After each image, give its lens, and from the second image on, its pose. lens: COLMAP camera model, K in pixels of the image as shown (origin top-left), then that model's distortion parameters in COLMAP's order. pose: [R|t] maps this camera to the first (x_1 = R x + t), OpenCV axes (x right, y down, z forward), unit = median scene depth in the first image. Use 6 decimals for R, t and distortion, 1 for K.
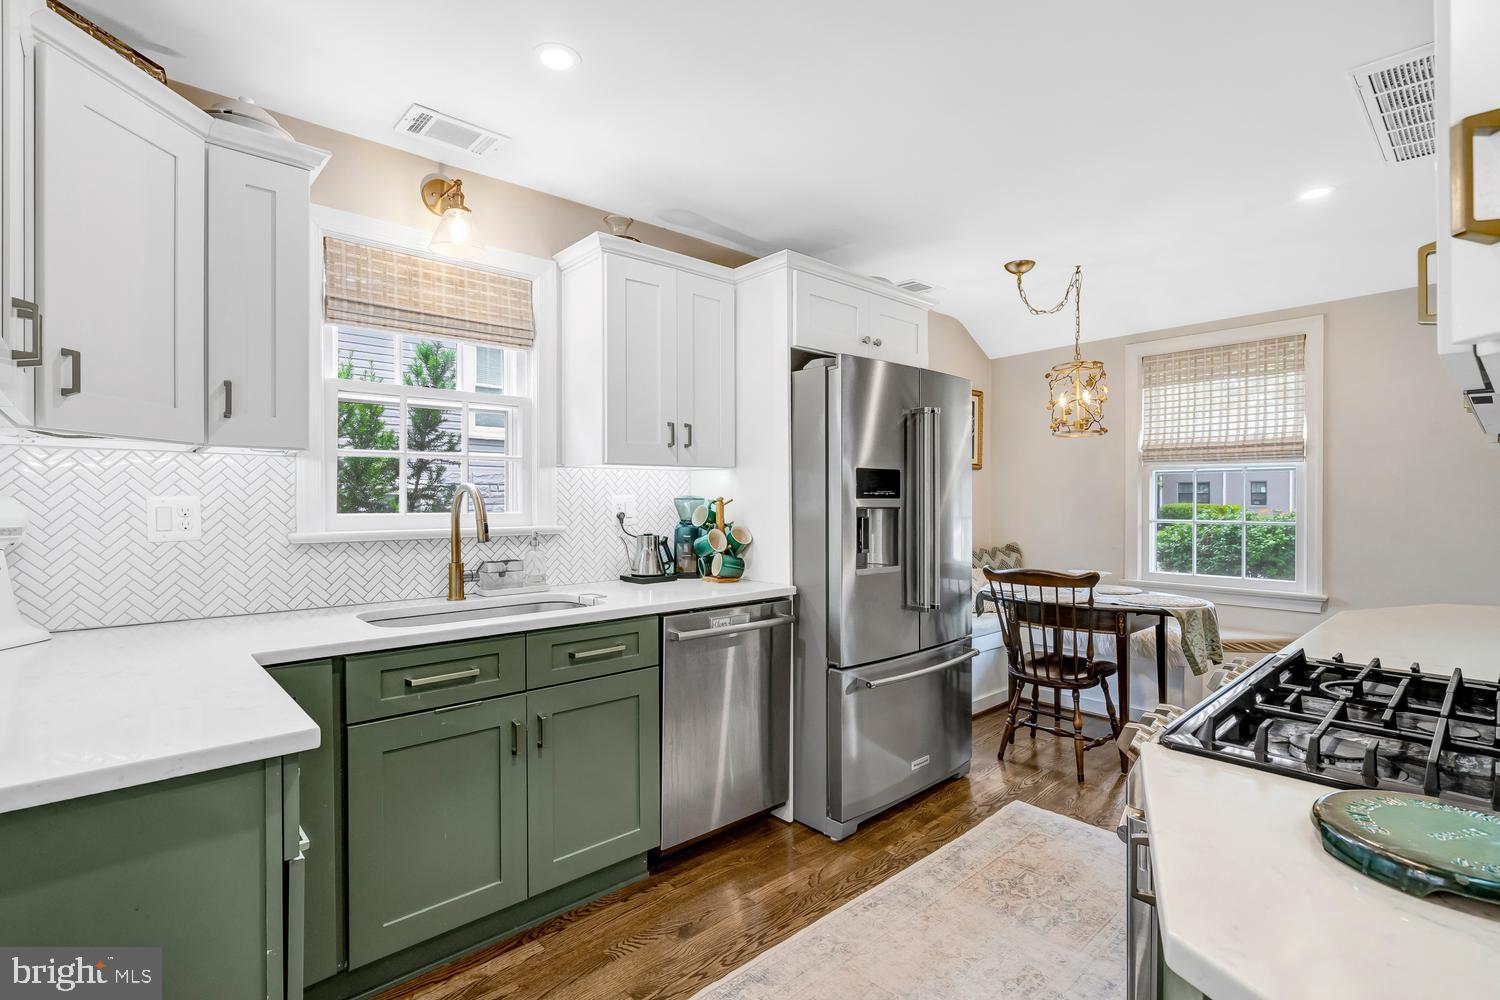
lens RADIAL K [[697.1, 0, 740.2], [0, 697.1, 497.8], [0, 0, 1]] dist [-0.002000, 0.003472]
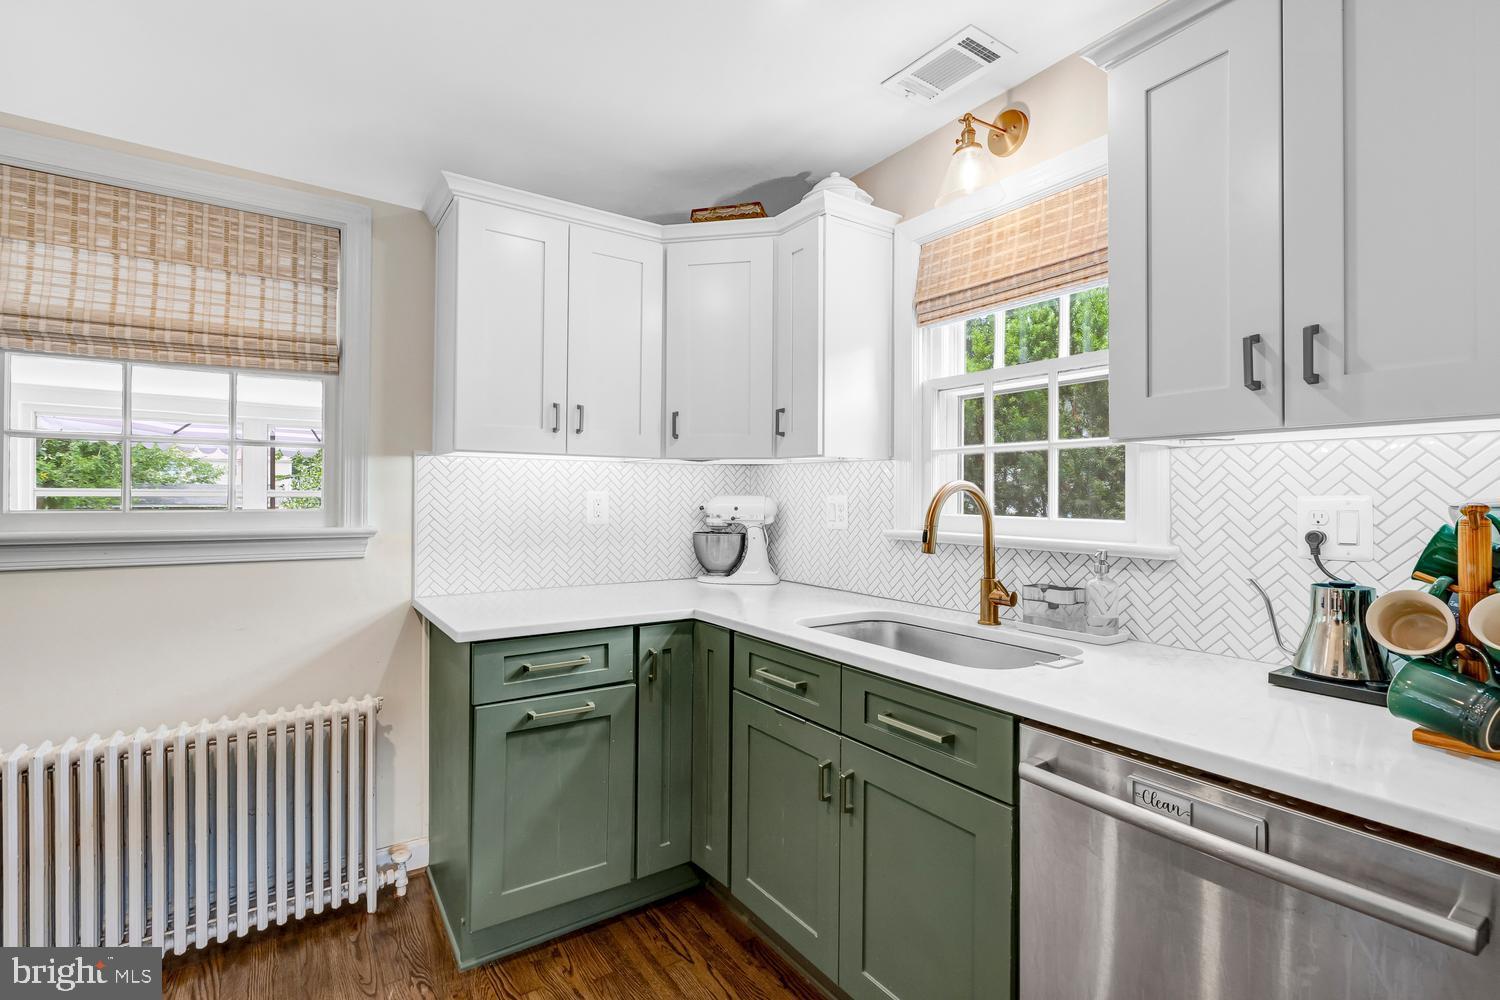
lens RADIAL K [[697.1, 0, 748.5], [0, 697.1, 488.6], [0, 0, 1]] dist [-0.002000, 0.003472]
pose [[-0.134524, -0.008845, -0.990871, 0.396708], [-0.004883, 0.999954, -0.008263, -0.002770], [0.990898, 0.003727, -0.134561, 0.758246]]
